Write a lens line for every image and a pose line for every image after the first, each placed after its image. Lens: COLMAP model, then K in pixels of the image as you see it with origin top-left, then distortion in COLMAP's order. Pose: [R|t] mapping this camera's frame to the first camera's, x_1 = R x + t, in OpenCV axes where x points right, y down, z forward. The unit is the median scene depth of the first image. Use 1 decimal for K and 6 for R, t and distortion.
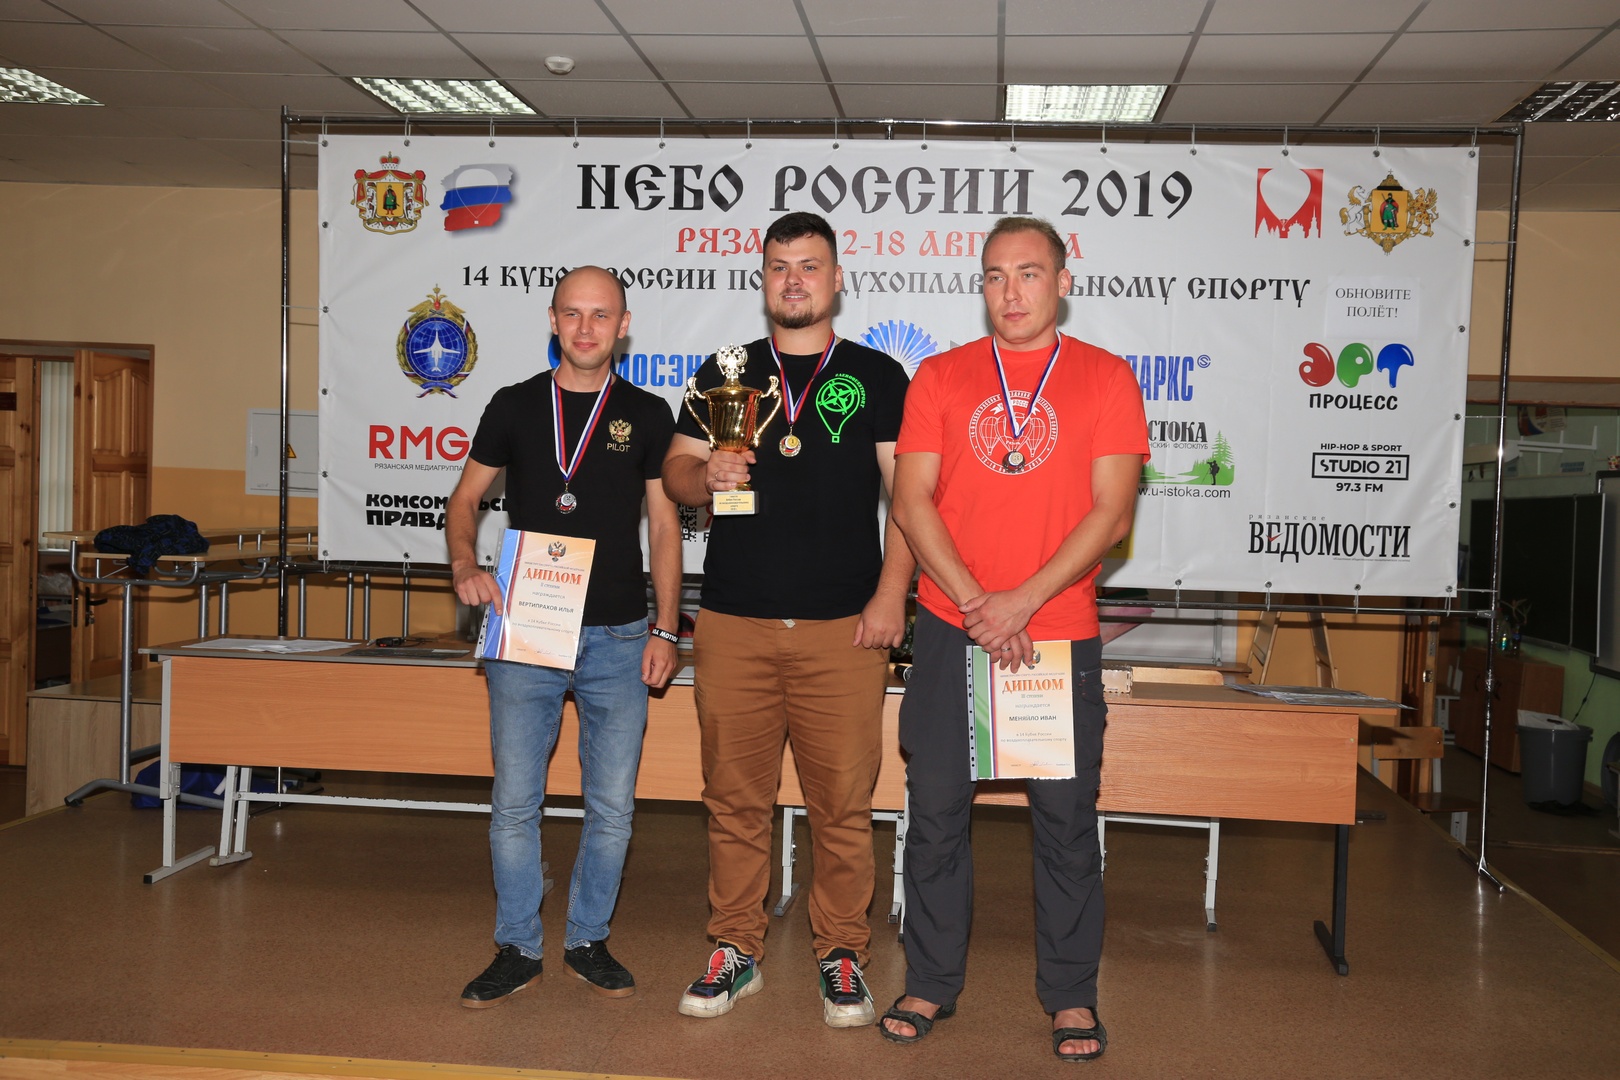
lens RADIAL K [[1604.5, 0, 810.0], [0, 1604.5, 540.0], [0, 0, 1]] dist [-0.013729, 0.127430]
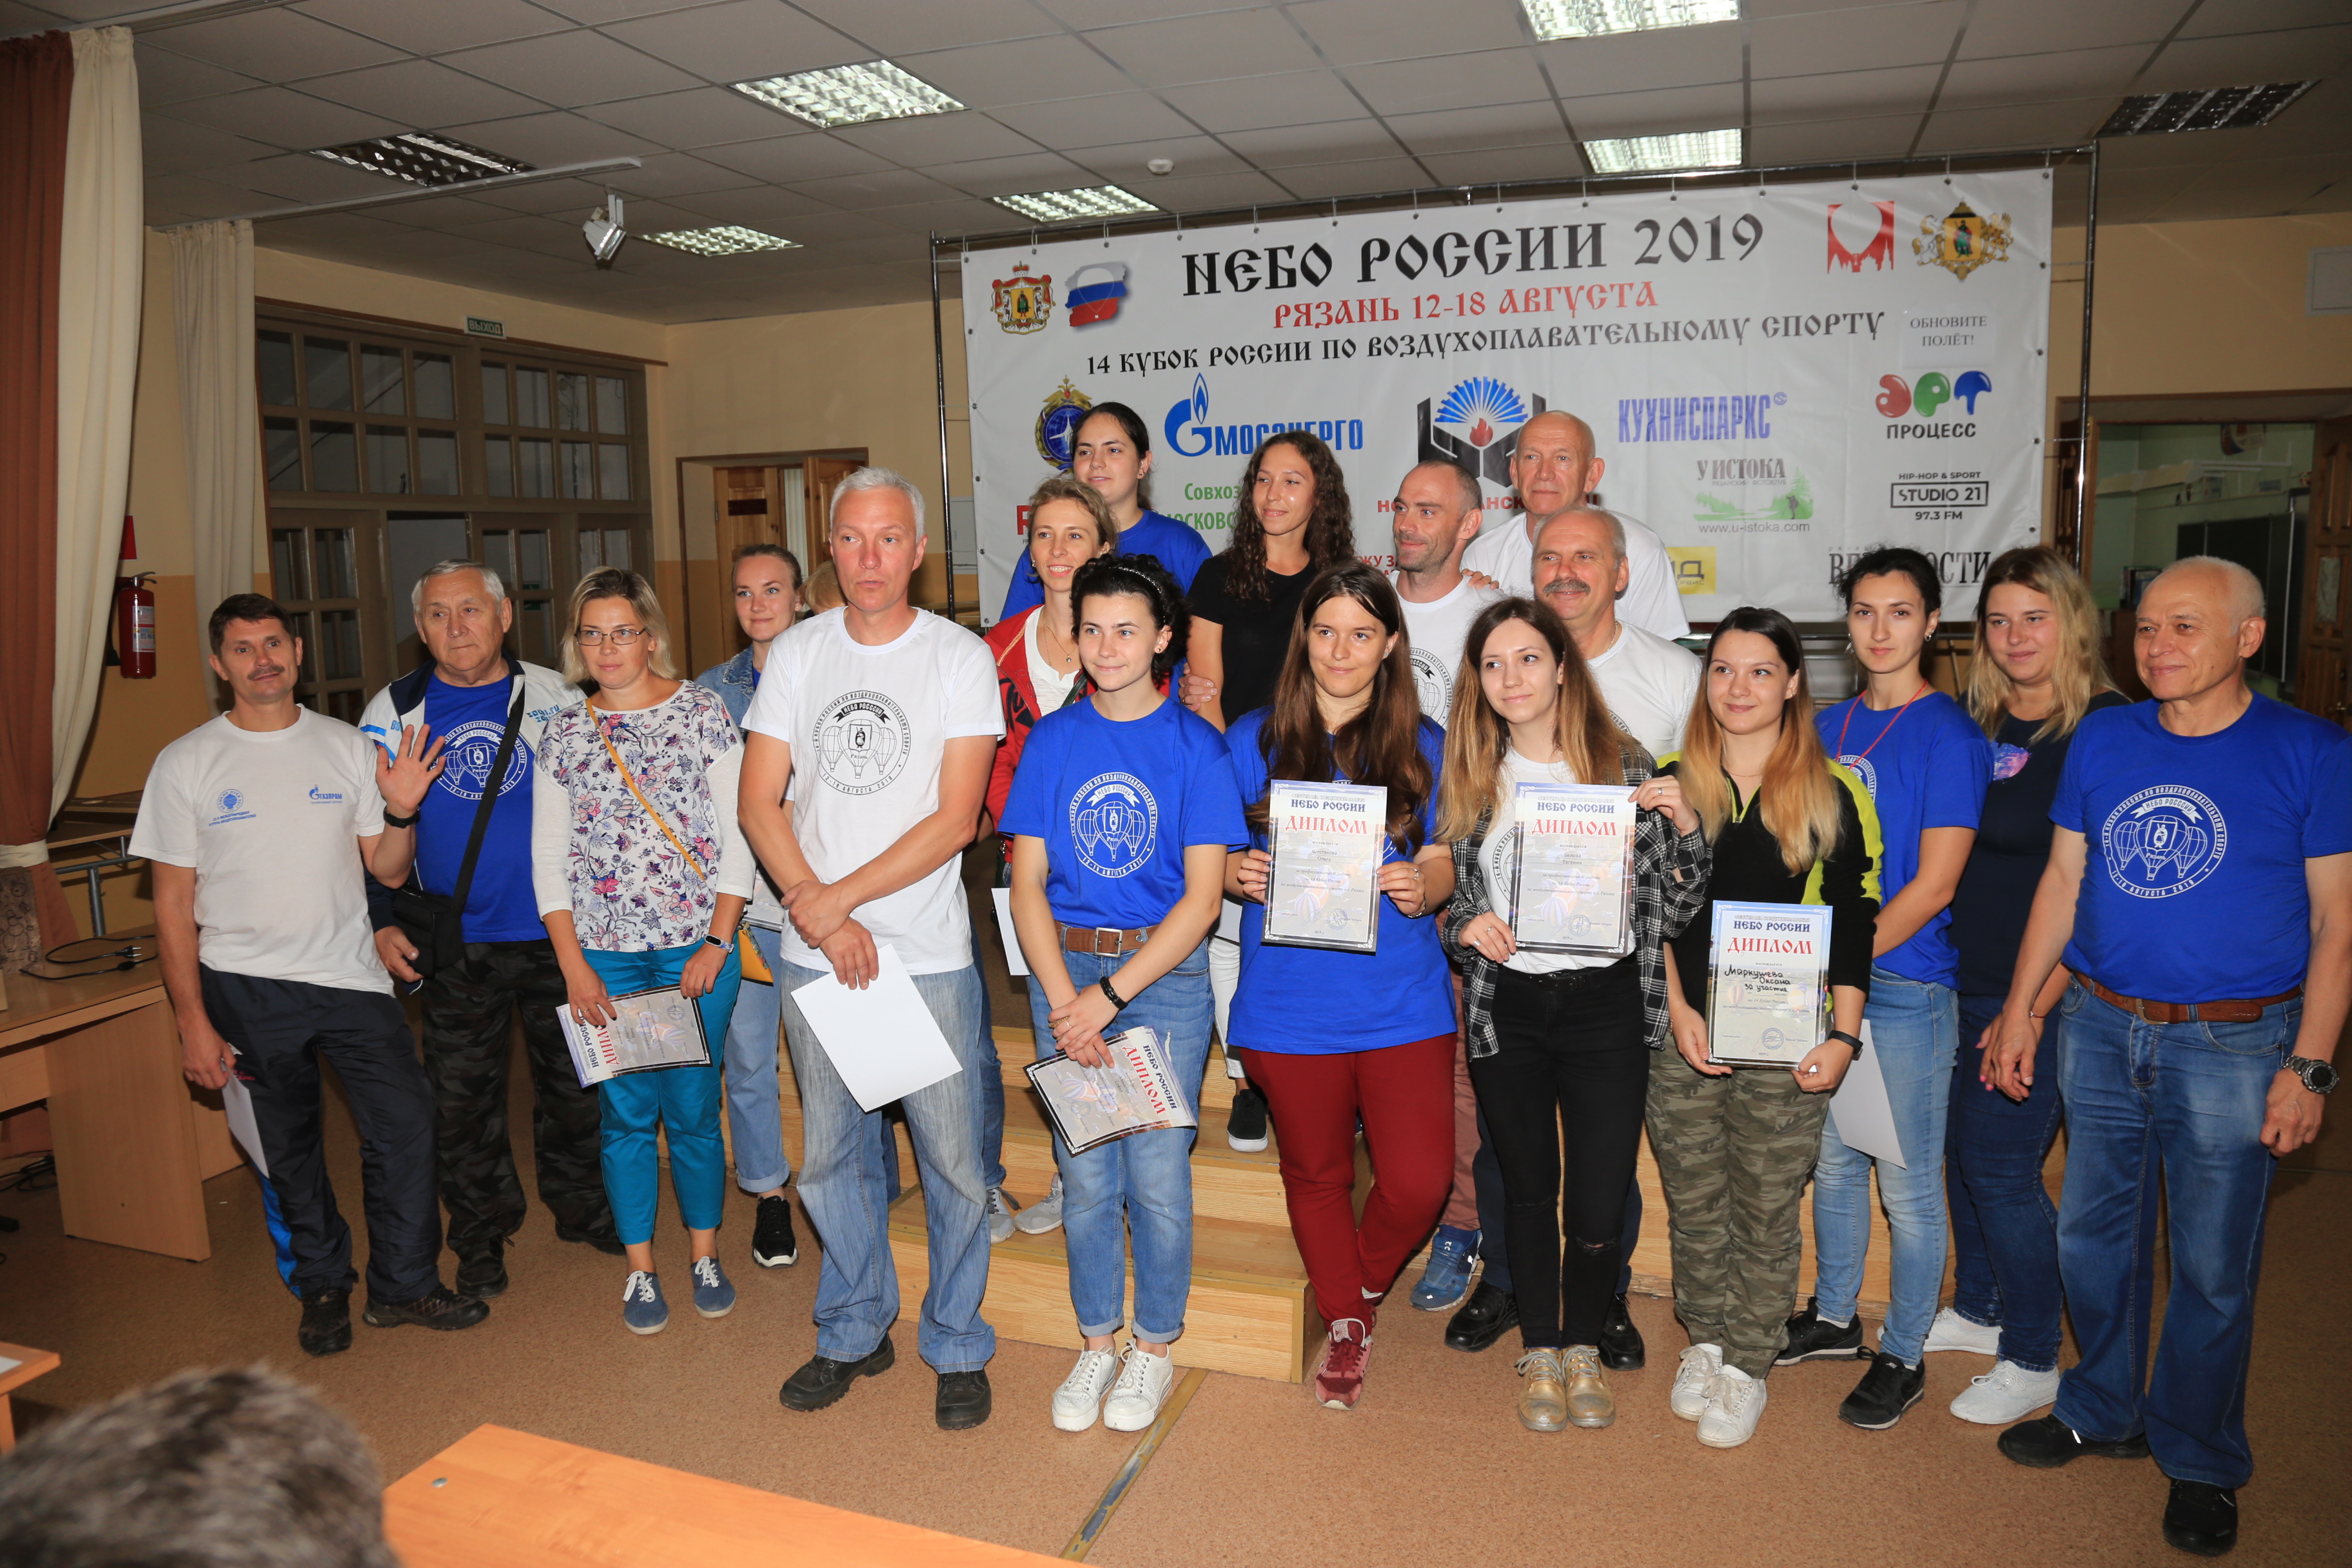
lens RADIAL K [[1586.9, 0, 1176.0], [0, 1586.9, 784.0], [0, 0, 1]] dist [-0.130292, 0.071152]
pose [[0.970470, -0.018240, -0.240533, 0.102774], [0.044652, 0.993489, 0.104818, 0.012216], [0.237054, -0.112463, 0.964965, -0.072700]]
